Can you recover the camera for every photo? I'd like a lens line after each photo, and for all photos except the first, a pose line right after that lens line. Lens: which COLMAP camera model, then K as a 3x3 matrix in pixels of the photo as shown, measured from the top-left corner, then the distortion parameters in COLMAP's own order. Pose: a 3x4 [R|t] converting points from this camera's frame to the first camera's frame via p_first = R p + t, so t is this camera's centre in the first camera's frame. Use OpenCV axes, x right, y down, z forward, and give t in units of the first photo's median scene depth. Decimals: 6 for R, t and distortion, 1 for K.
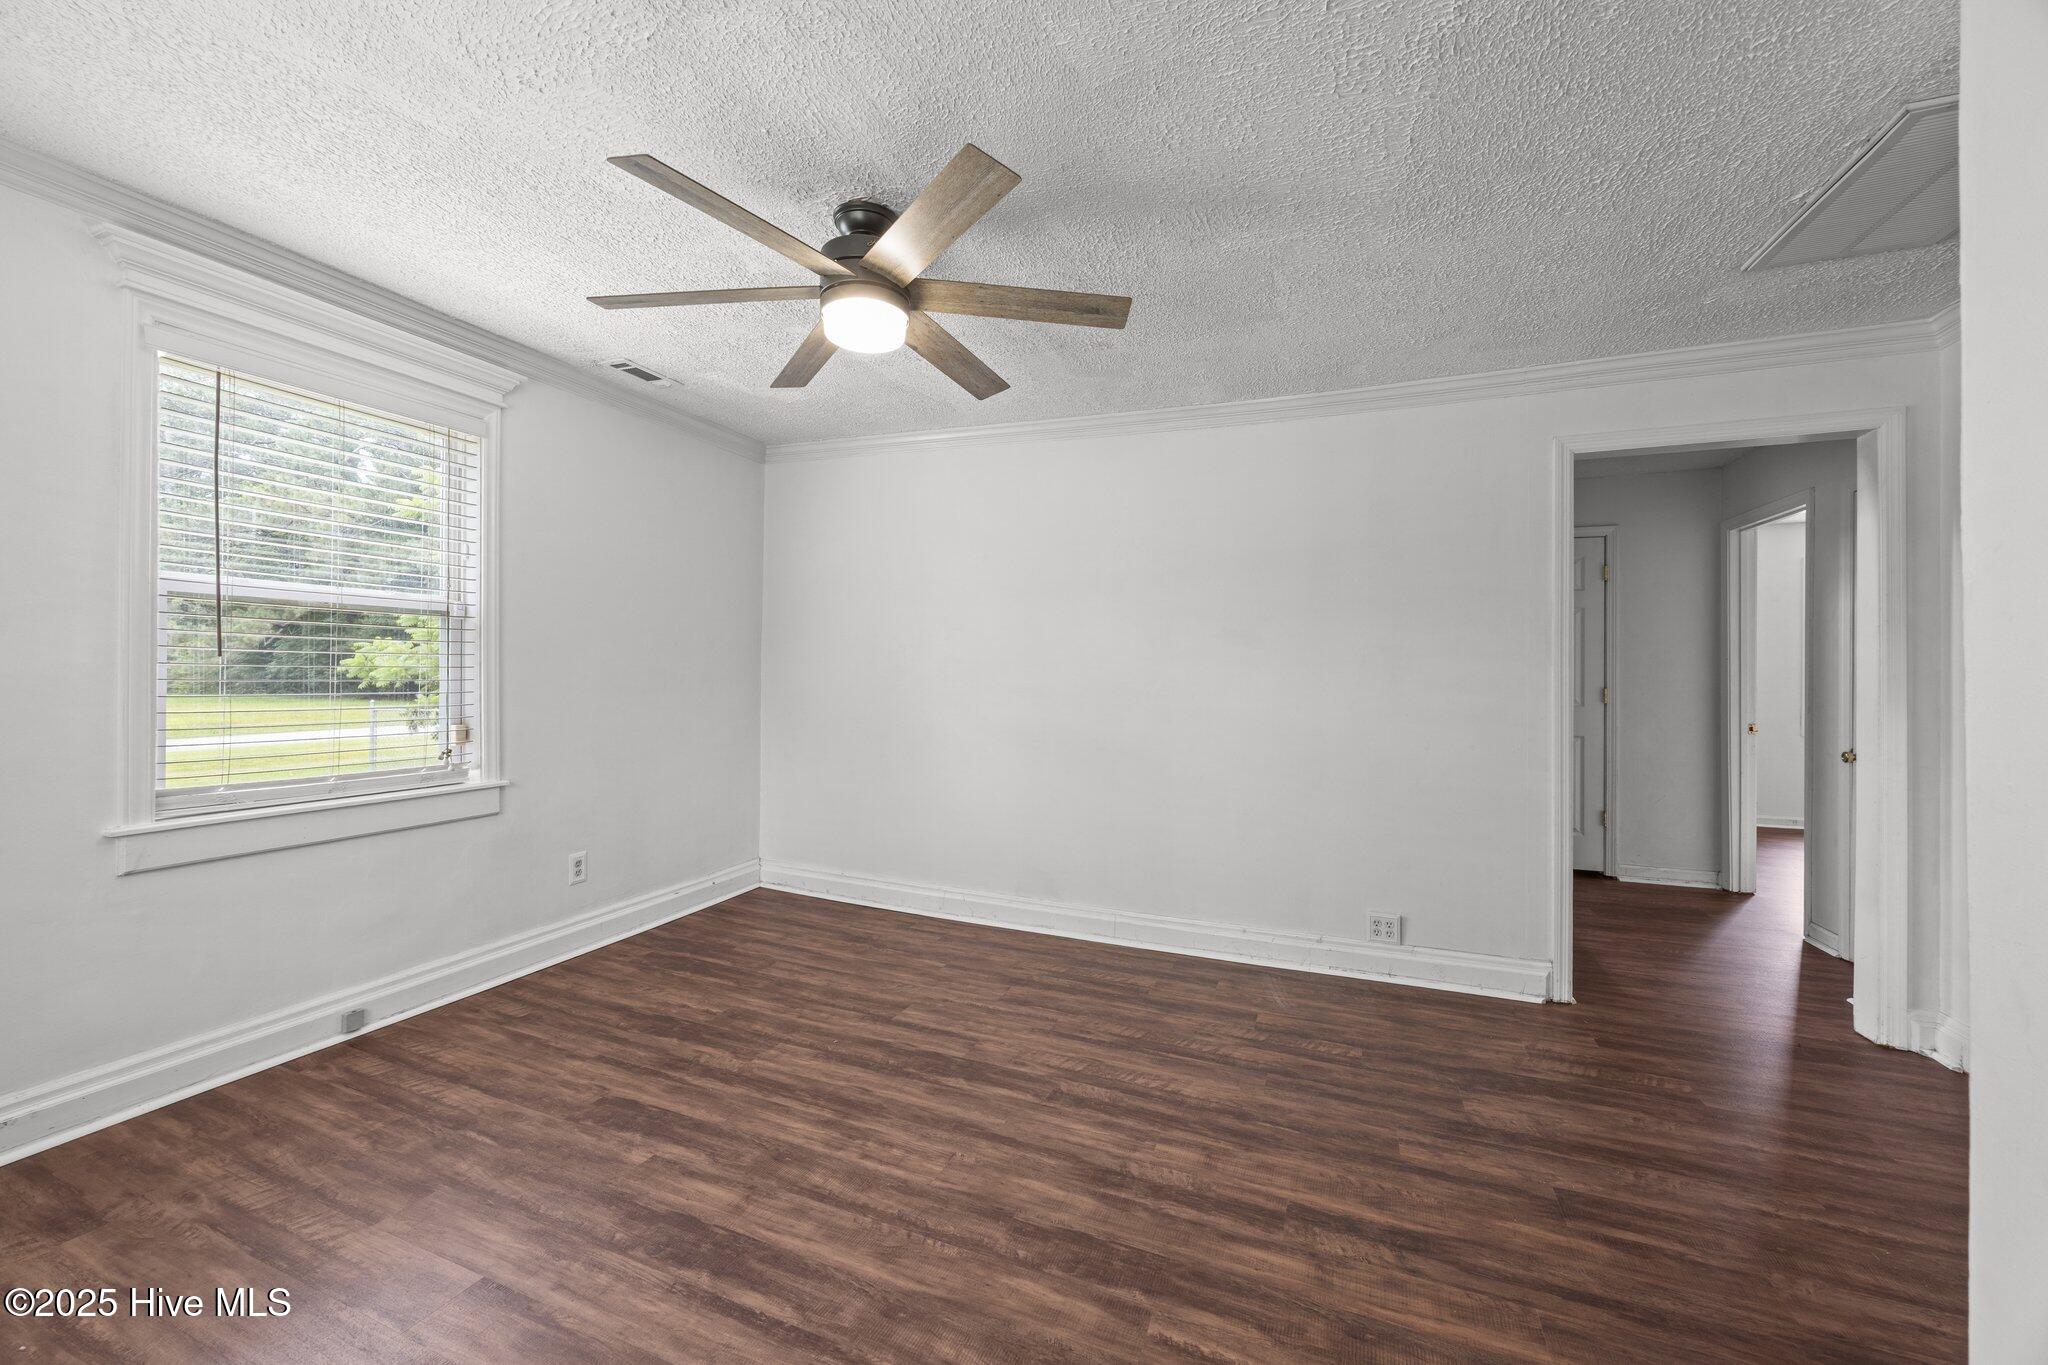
lens RADIAL K [[784.5, 0, 1020.3], [0, 784.5, 670.5], [0, 0, 1]] dist [-0.002805, 0.000637]
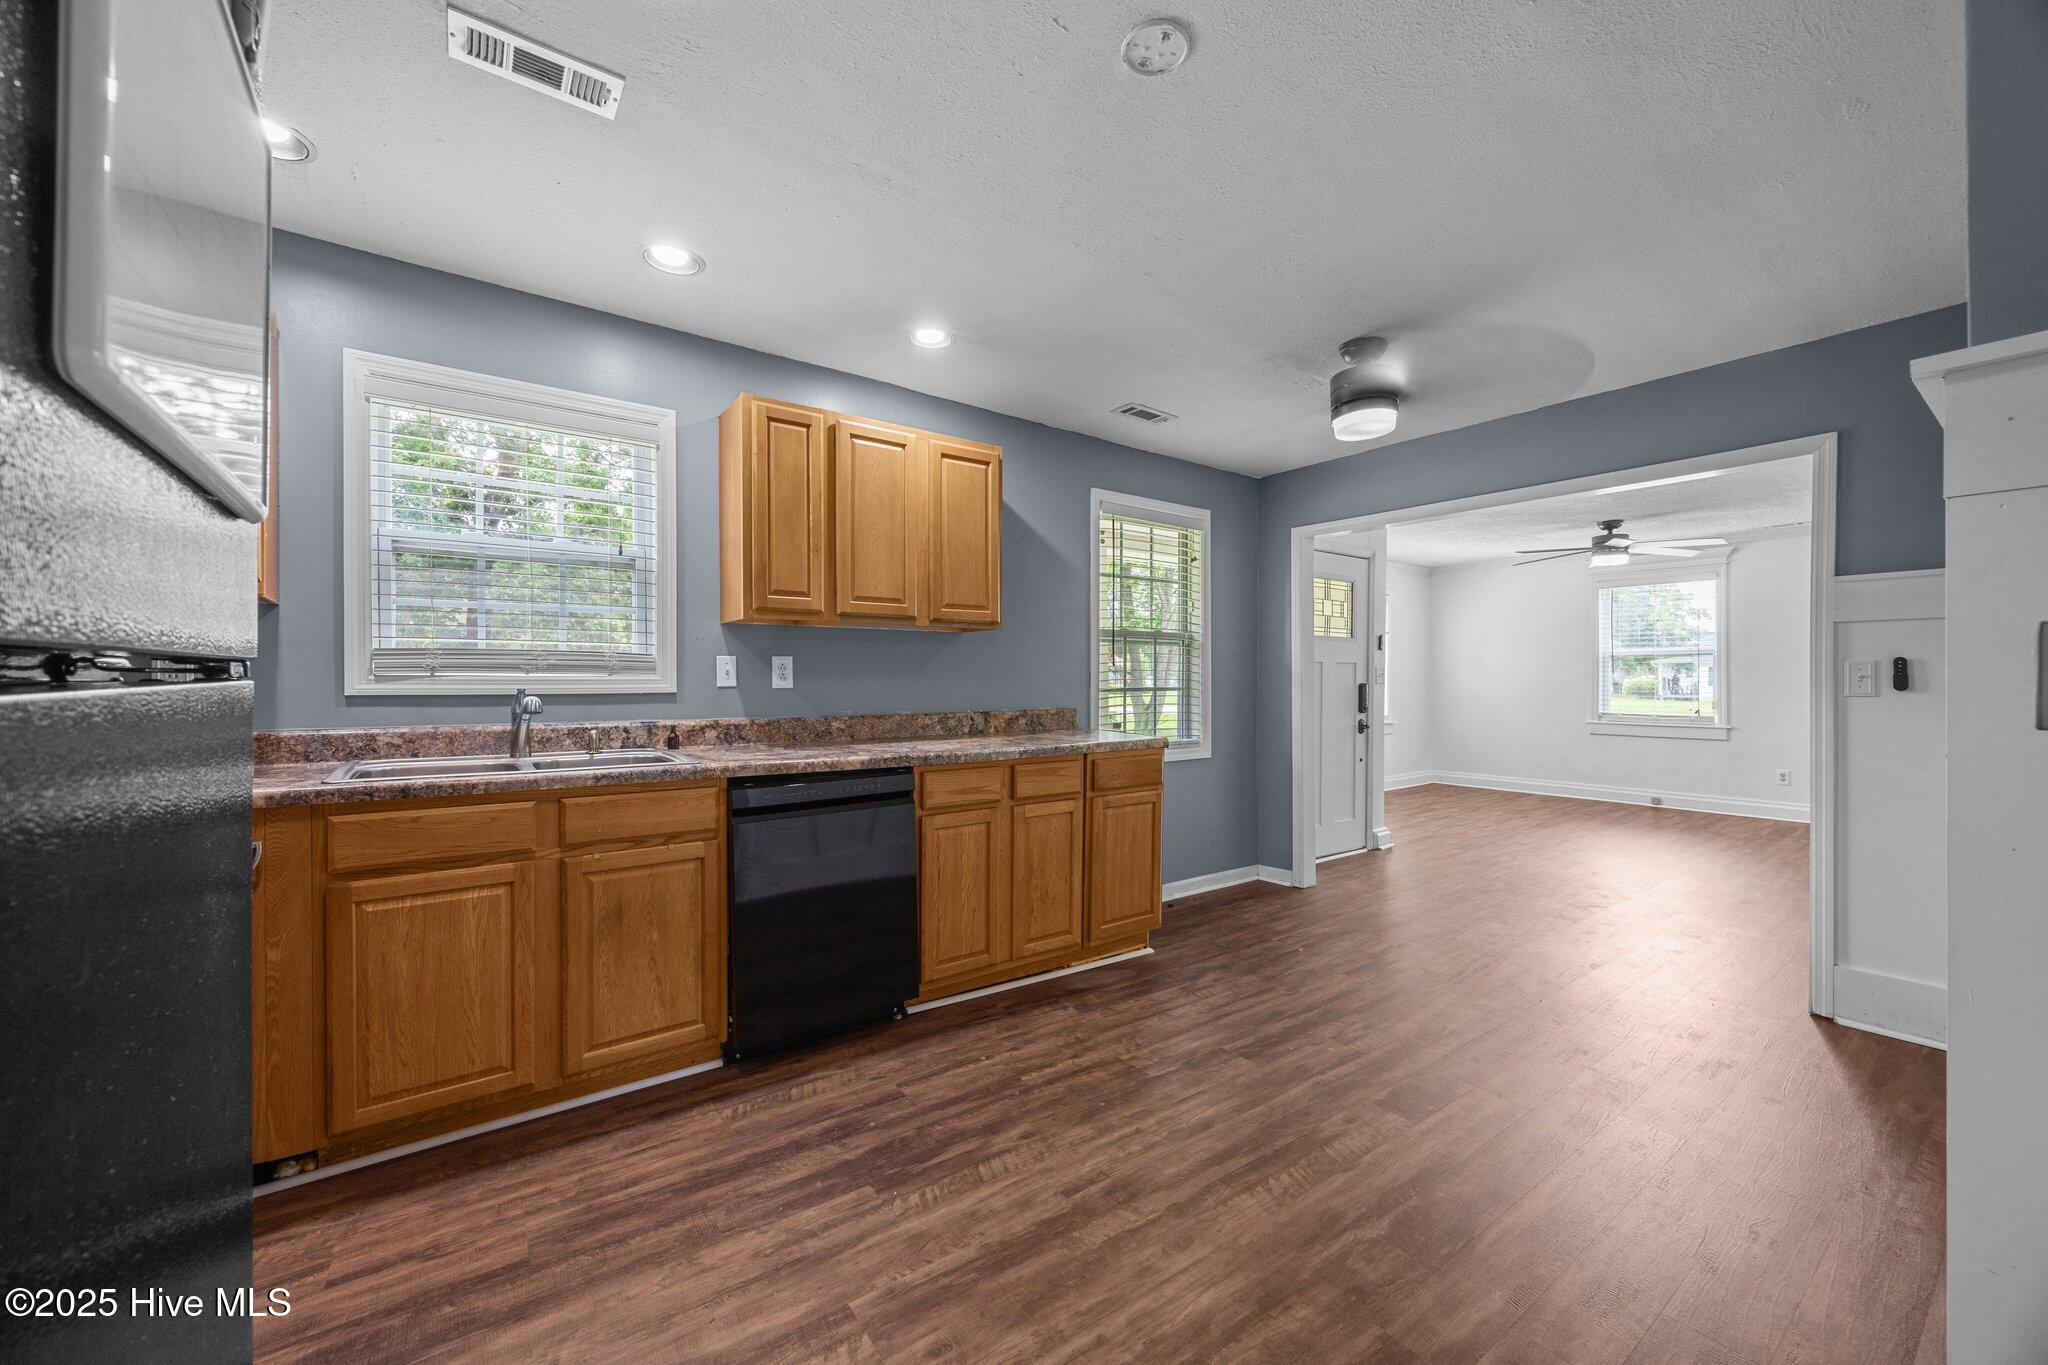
lens RADIAL K [[784.5, 0, 1023.3], [0, 784.5, 681.8], [0, 0, 1]] dist [-0.002805, 0.000637]
pose [[-0.529209, 0.000089, -0.848492, 3.051146], [0.006135, 0.999974, -0.003722, 0.010363], [0.848469, -0.007175, -0.529196, 0.601706]]
